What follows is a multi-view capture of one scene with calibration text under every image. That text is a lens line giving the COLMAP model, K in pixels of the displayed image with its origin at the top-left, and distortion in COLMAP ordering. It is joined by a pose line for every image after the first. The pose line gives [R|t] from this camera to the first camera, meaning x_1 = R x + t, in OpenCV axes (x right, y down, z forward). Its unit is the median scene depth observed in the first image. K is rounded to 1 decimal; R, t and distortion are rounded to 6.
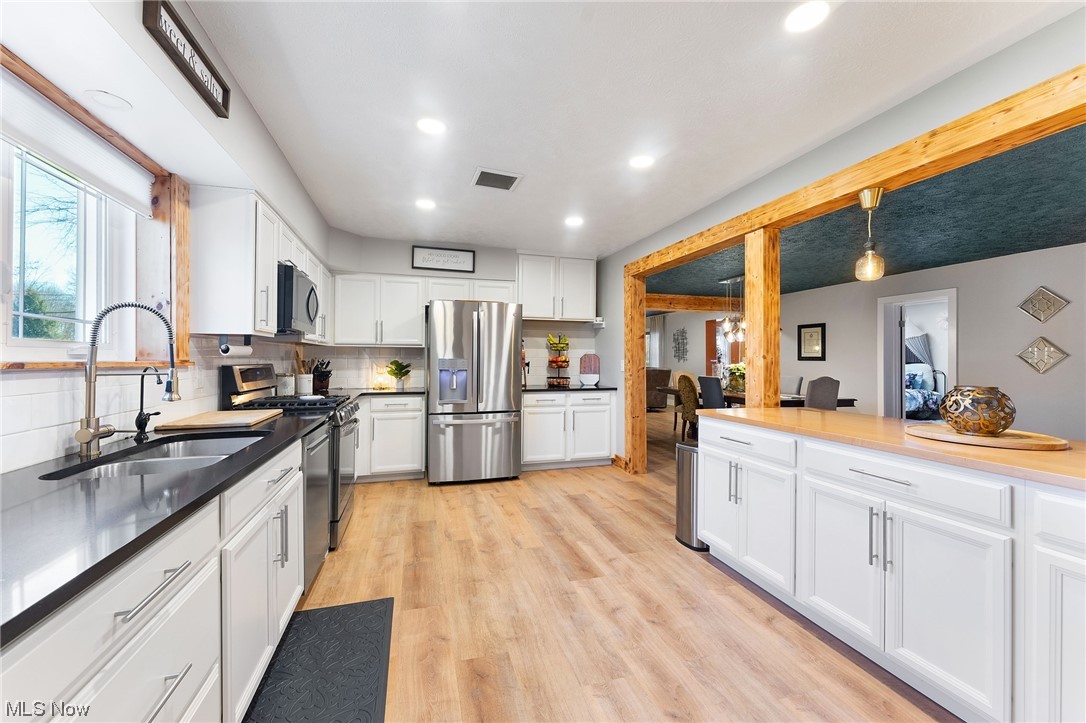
lens RADIAL K [[433.6, 0, 539.7], [0, 433.6, 357.3], [0, 0, 1]] dist [-0.006047, 0.001019]
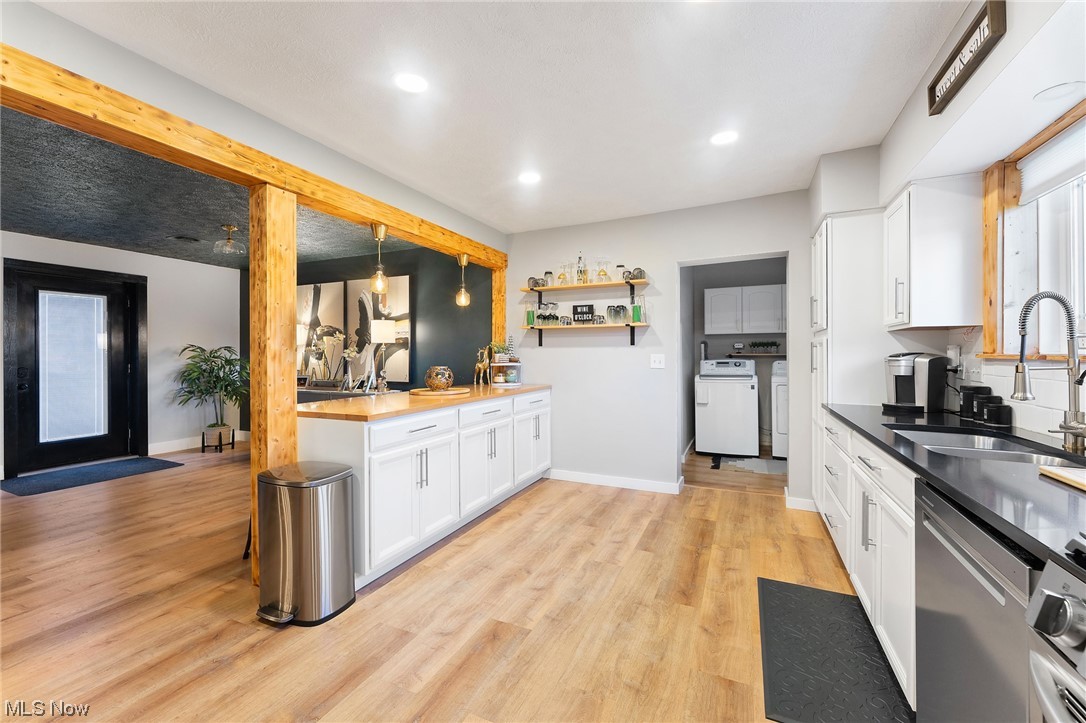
lens RADIAL K [[433.6, 0, 550.5], [0, 433.6, 355.2], [0, 0, 1]] dist [-0.006047, 0.001019]
pose [[-0.764252, -0.003515, 0.644908, -0.399098], [-0.002316, 0.999994, 0.002706, 0.005613], [-0.644913, 0.000575, -0.764256, 1.346026]]
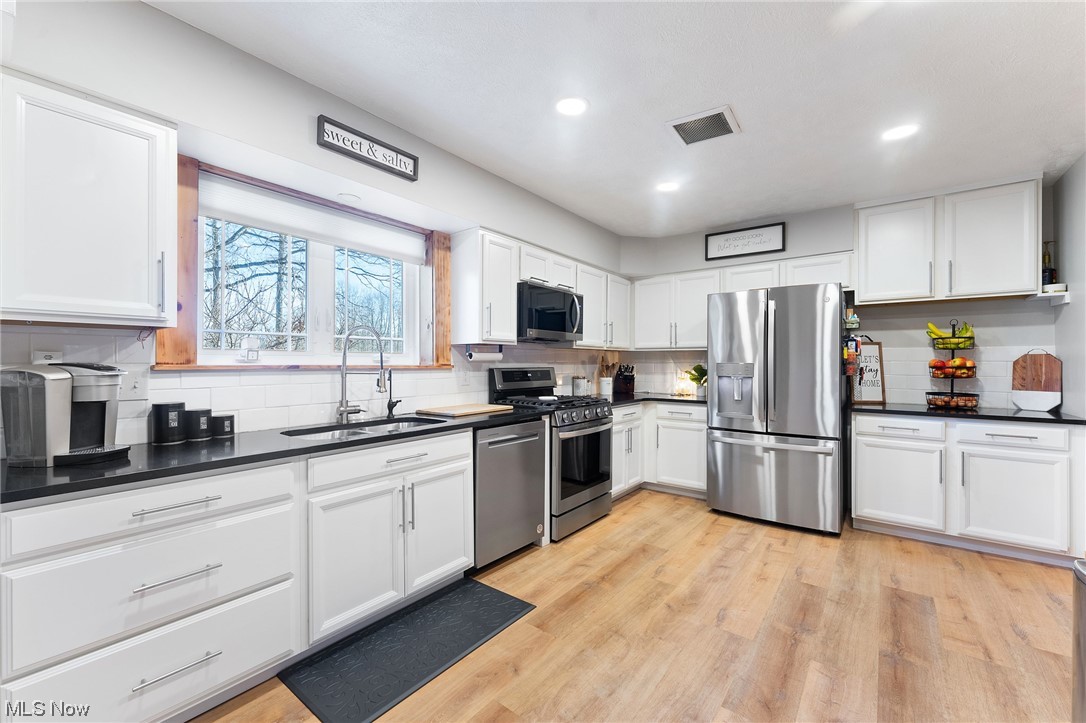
lens RADIAL K [[433.6, 0, 542.8], [0, 433.6, 363.9], [0, 0, 1]] dist [-0.006047, 0.001019]
pose [[0.587599, 0.000401, -0.809153, 0.367809], [0.003169, 0.999991, 0.002797, 0.001861], [0.809146, -0.004207, 0.587592, 0.344906]]
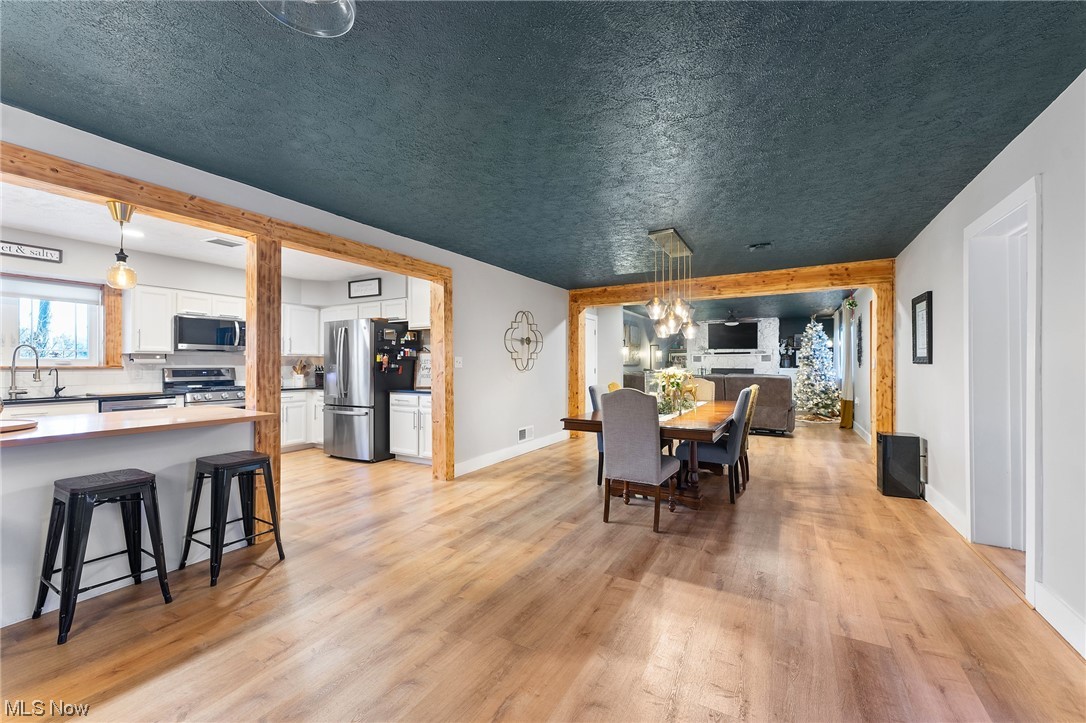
lens RADIAL K [[433.6, 0, 552.8], [0, 433.6, 364.0], [0, 0, 1]] dist [-0.006047, 0.001019]
pose [[0.708635, -0.006316, -0.705547, 1.831567], [0.007421, 0.999971, -0.001497, 0.013267], [0.705536, -0.004175, 0.708661, 0.790769]]
